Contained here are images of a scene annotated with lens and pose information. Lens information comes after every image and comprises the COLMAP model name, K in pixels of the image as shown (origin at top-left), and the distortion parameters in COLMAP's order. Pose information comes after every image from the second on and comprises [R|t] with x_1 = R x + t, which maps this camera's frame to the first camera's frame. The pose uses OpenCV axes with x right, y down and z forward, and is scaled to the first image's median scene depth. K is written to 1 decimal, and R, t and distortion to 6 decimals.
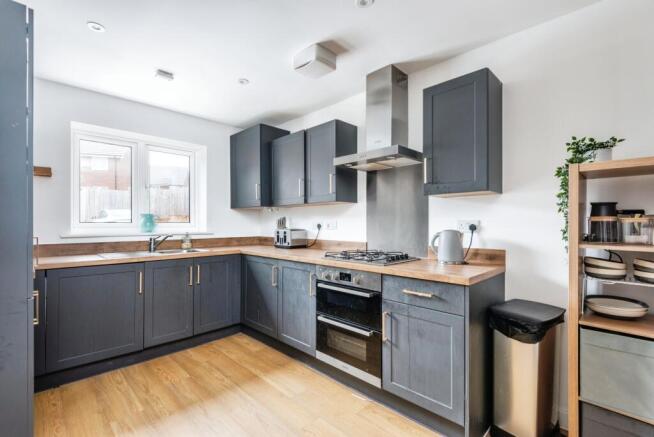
lens RADIAL K [[303.4, 0, 326.8], [0, 303.4, 222.2], [0, 0, 1]] dist [0.000222, -0.000116]
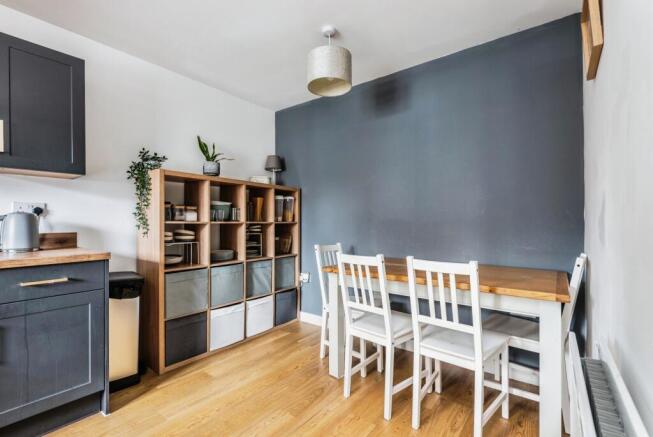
lens RADIAL K [[302.9, 0, 326.4], [0, 302.9, 219.9], [0, 0, 1]] dist [0.000222, -0.000116]
pose [[-0.148146, 0.005790, 0.988949, -0.672994], [0.004407, 0.999977, -0.005194, 0.065212], [-0.988956, 0.003589, -0.148168, 0.329875]]
